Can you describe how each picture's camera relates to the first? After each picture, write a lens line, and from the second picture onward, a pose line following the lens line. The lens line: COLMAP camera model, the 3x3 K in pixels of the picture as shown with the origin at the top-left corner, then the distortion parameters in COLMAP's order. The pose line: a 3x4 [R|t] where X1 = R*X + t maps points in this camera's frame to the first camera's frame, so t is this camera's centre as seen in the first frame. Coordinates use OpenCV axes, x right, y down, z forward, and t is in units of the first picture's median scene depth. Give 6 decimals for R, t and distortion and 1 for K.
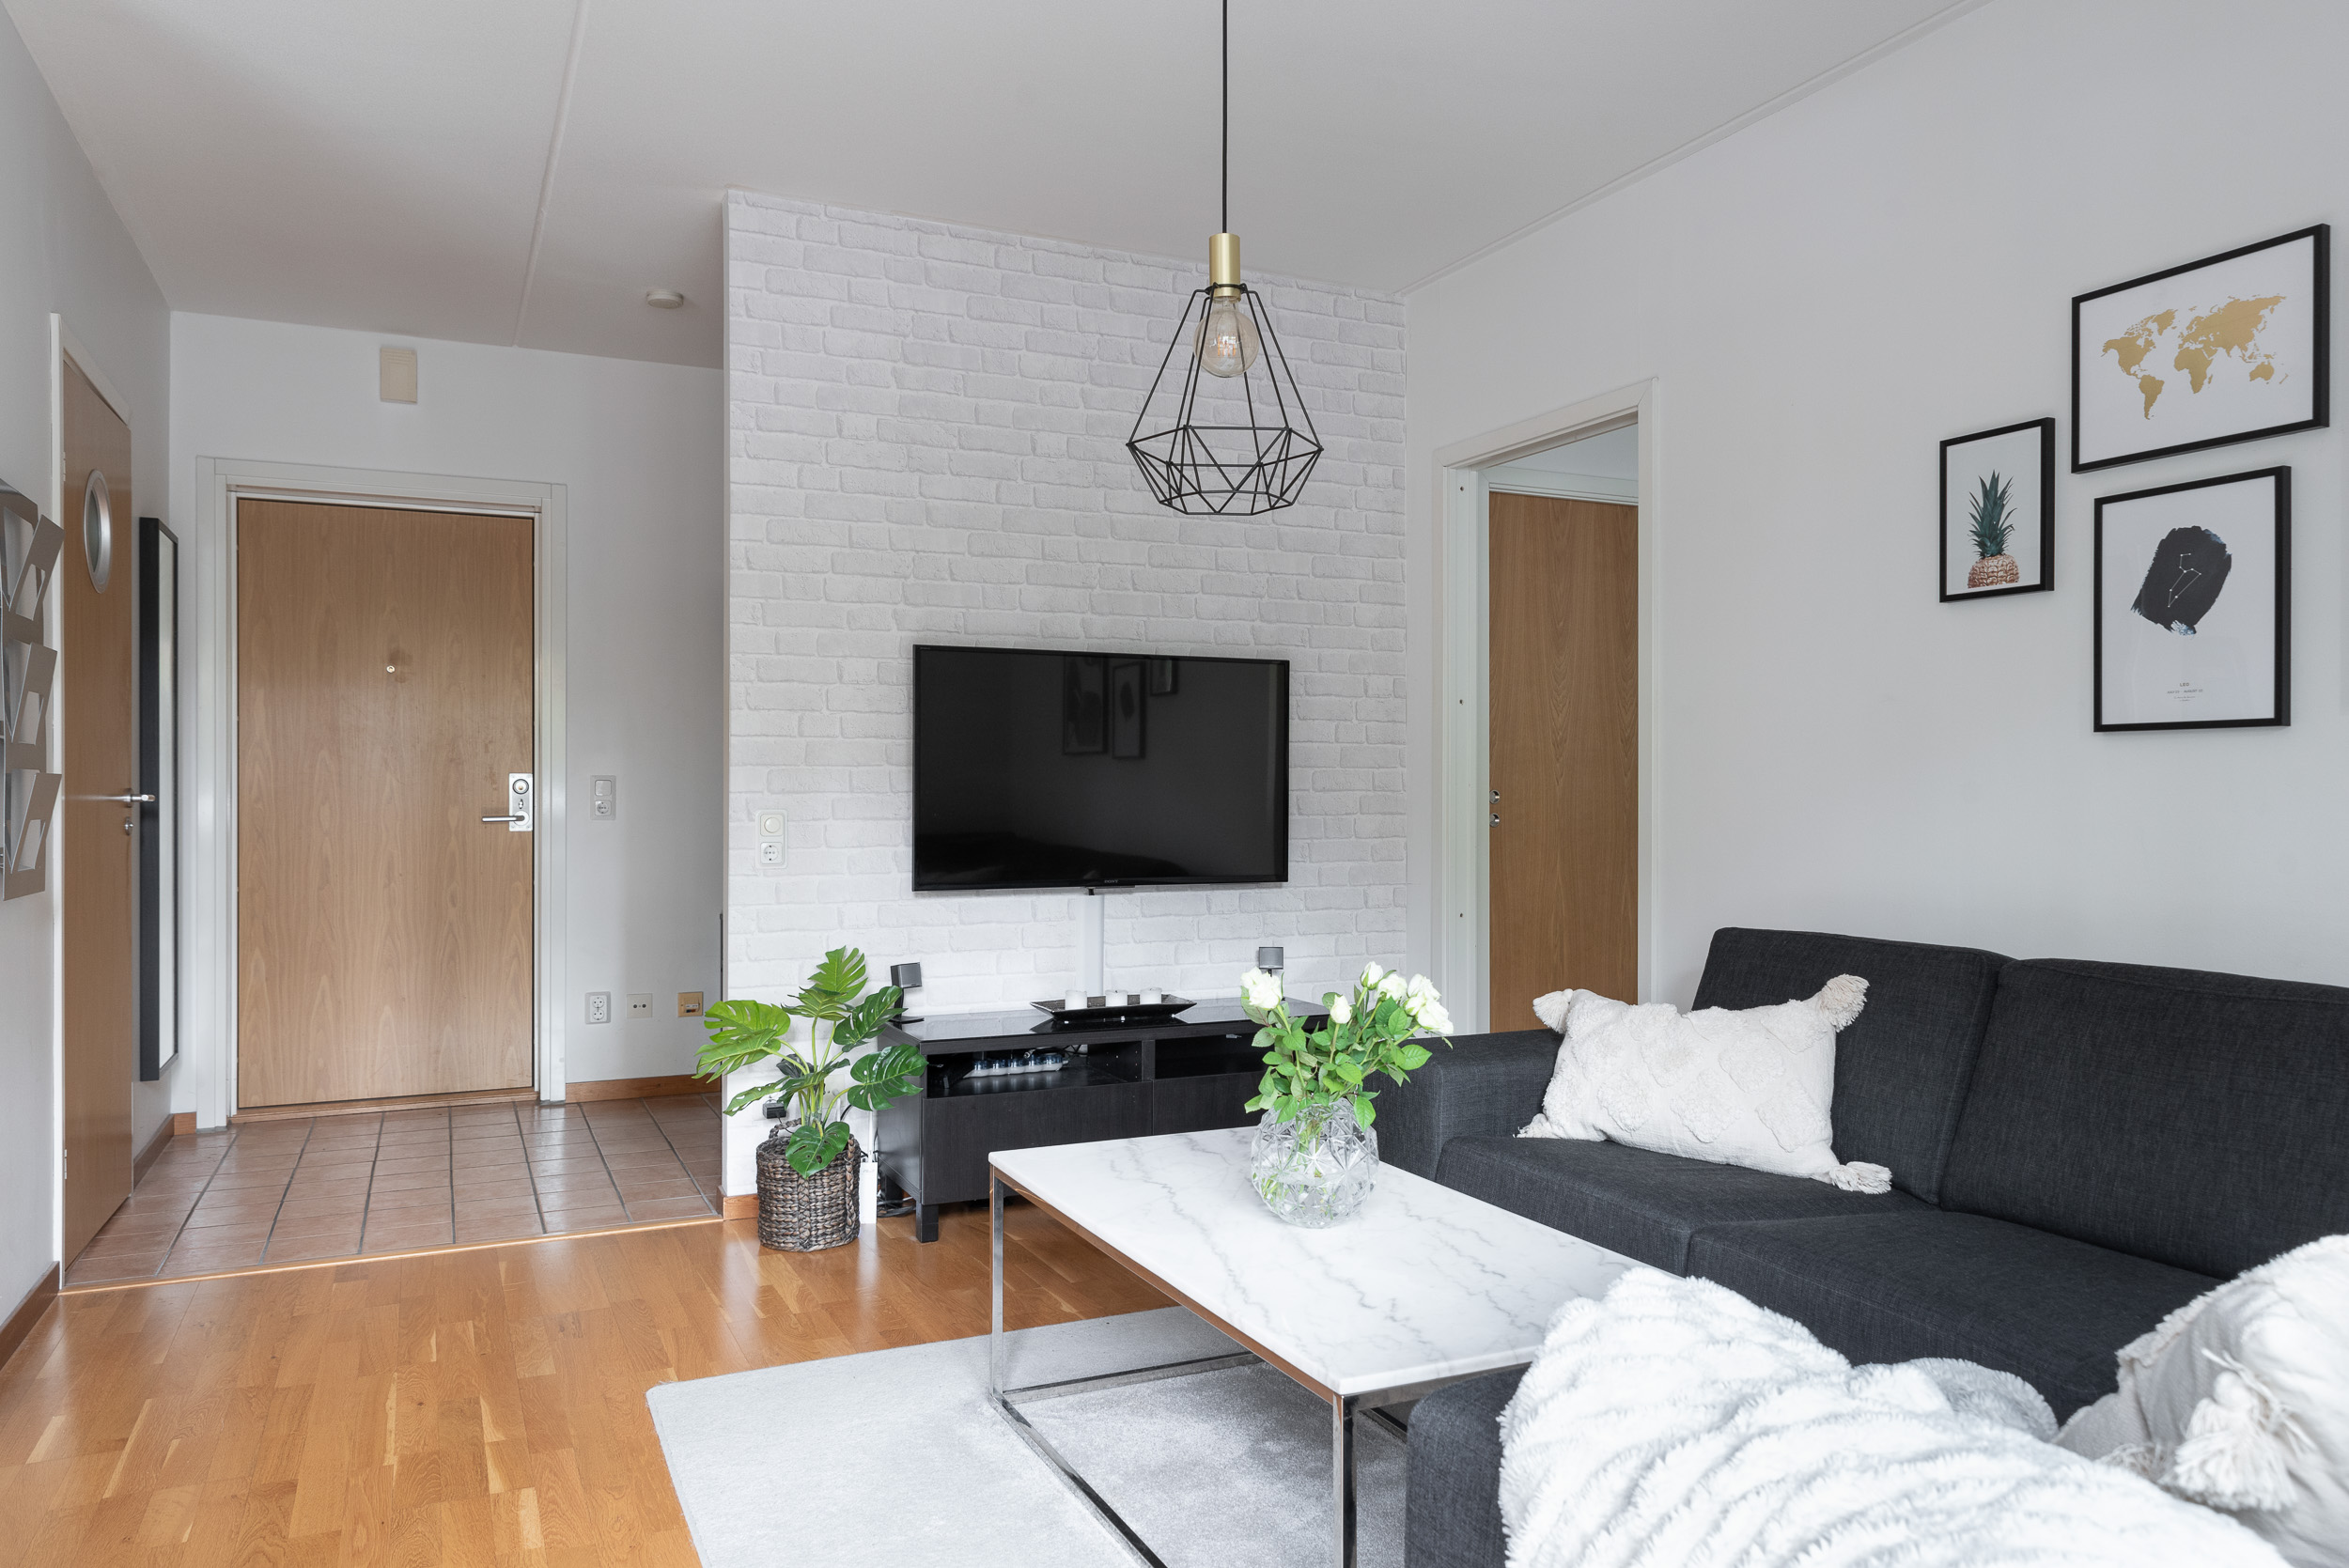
lens RADIAL K [[1584.8, 0, 1174.5], [0, 1584.8, 784.0], [0, 0, 1]] dist [0.001602, 0.002091]
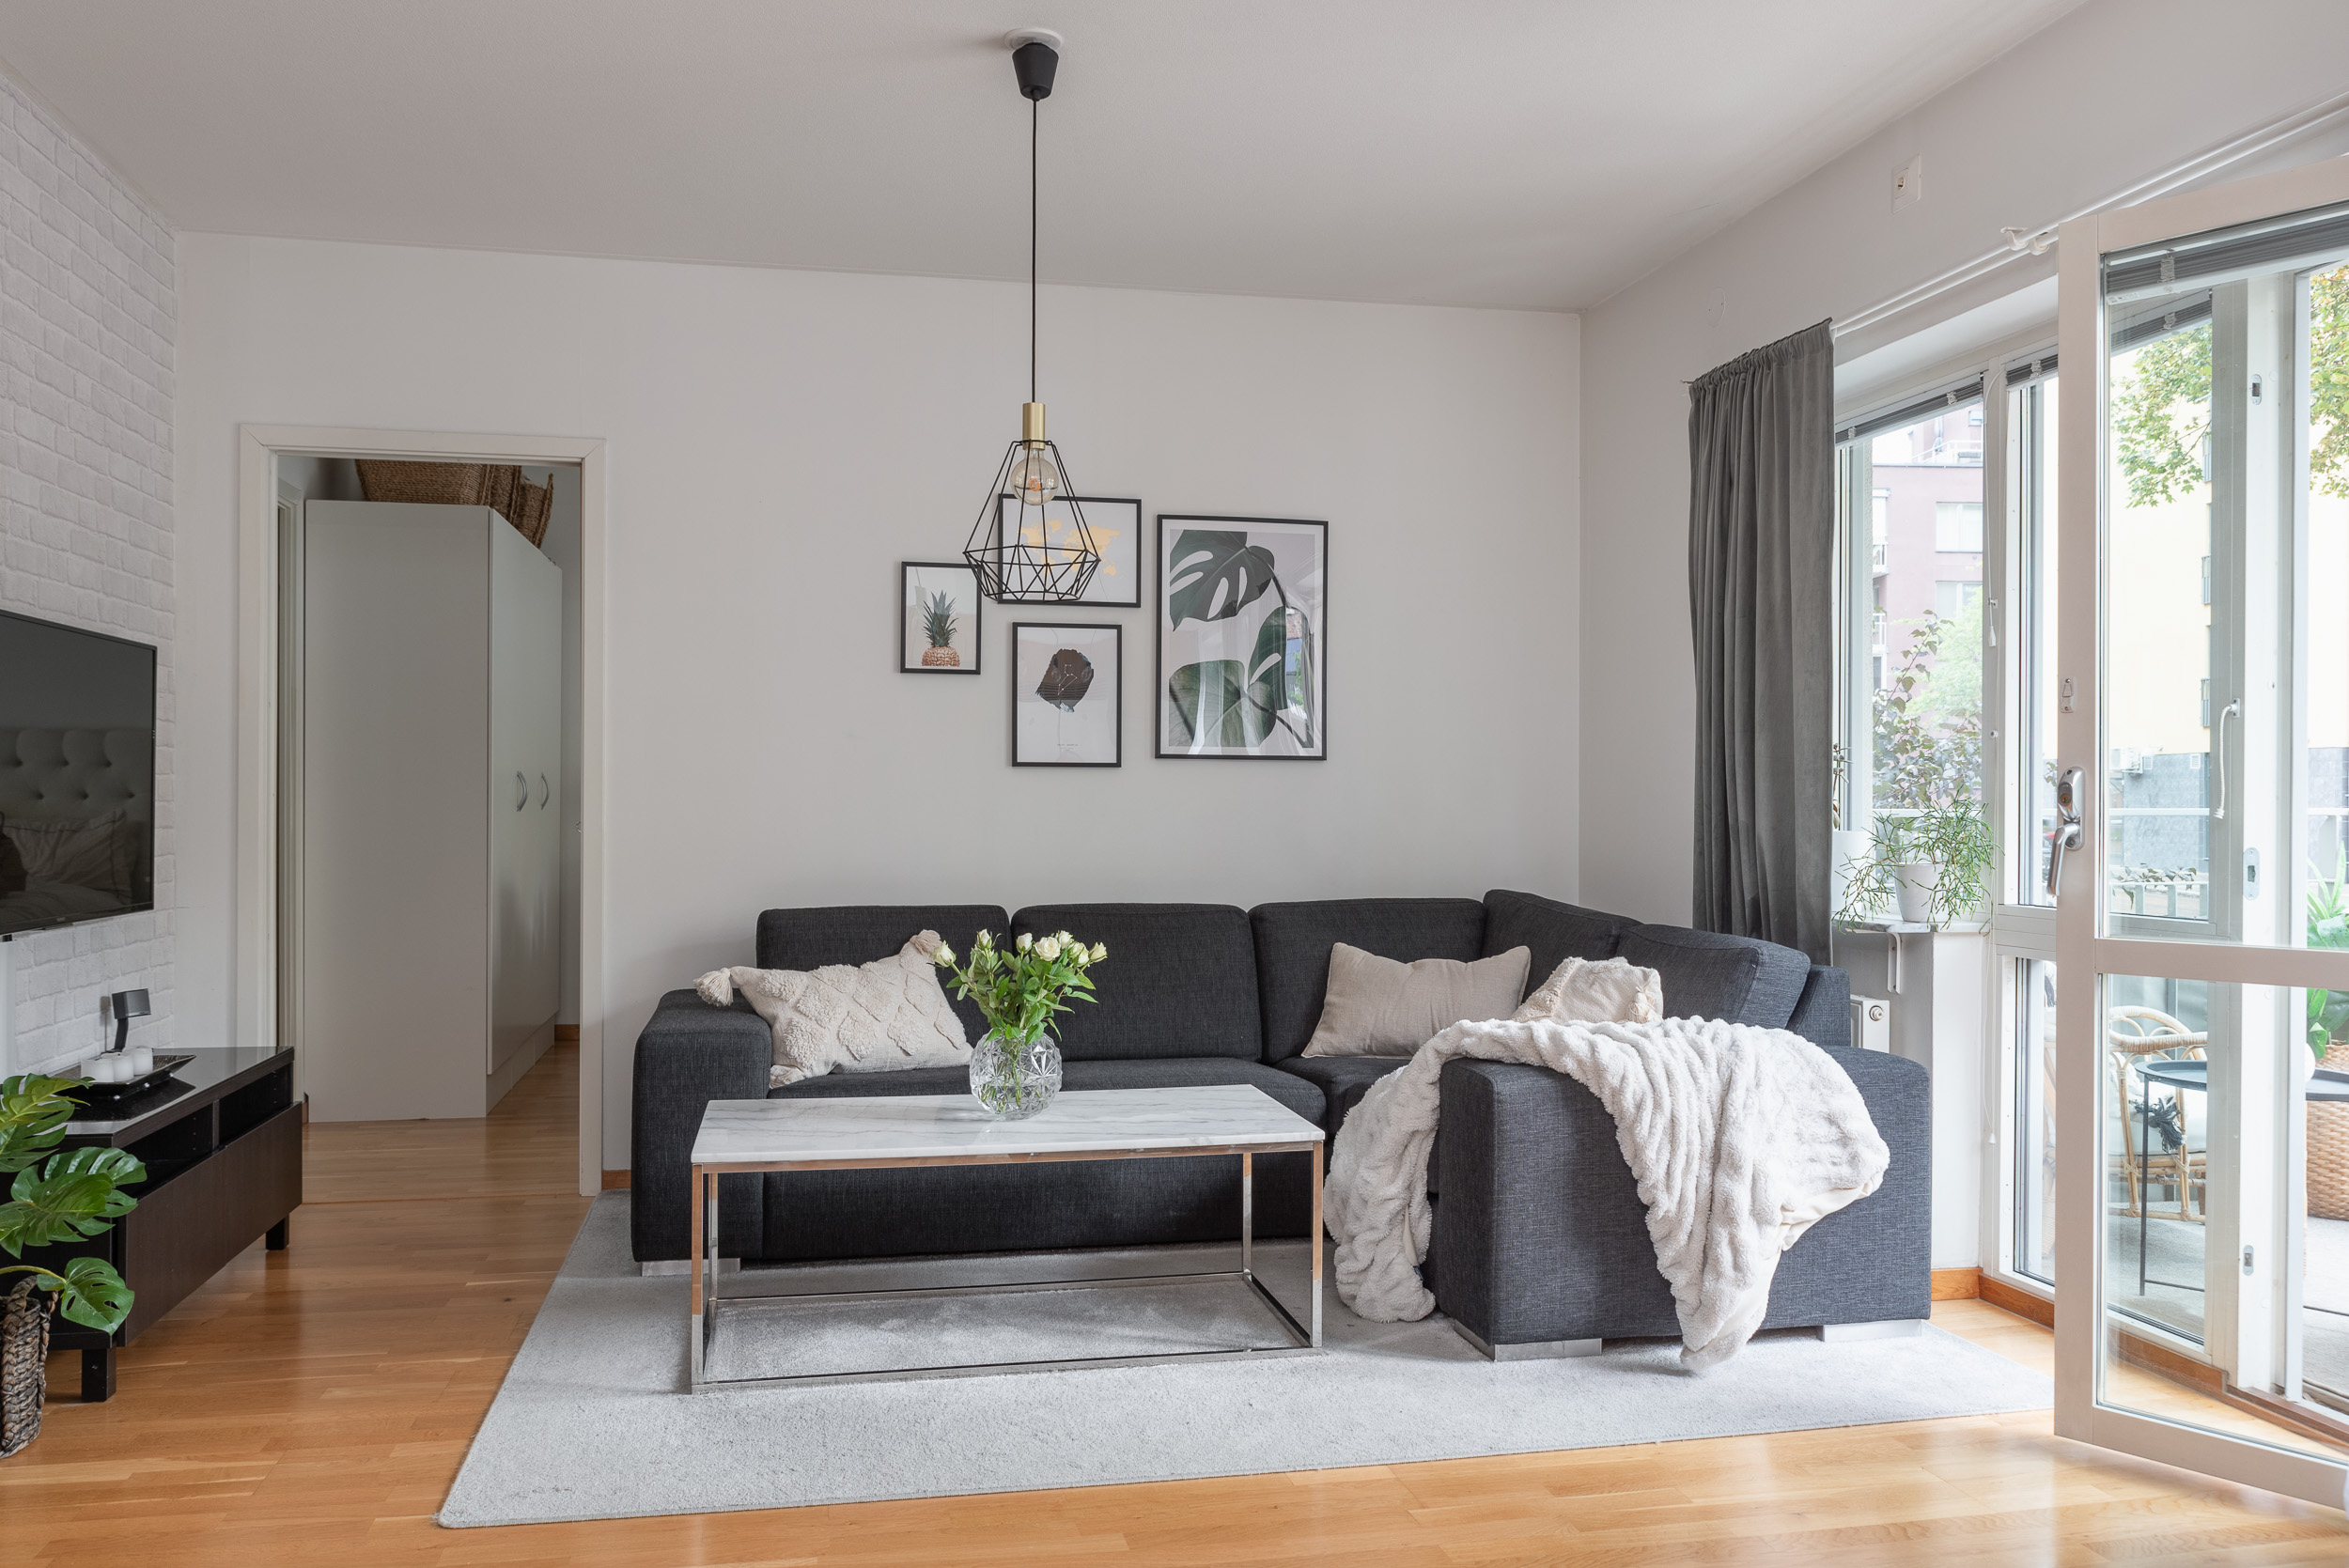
lens RADIAL K [[1821.6, 0, 1174.5], [0, 1821.6, 784.0], [0, 0, 1]] dist [0.011637, 0.007469]
pose [[0.234768, 0.009017, 0.972010, -1.170892], [-0.004510, 0.999956, -0.008187, -0.000517], [-0.972041, -0.002462, 0.234799, 0.400125]]
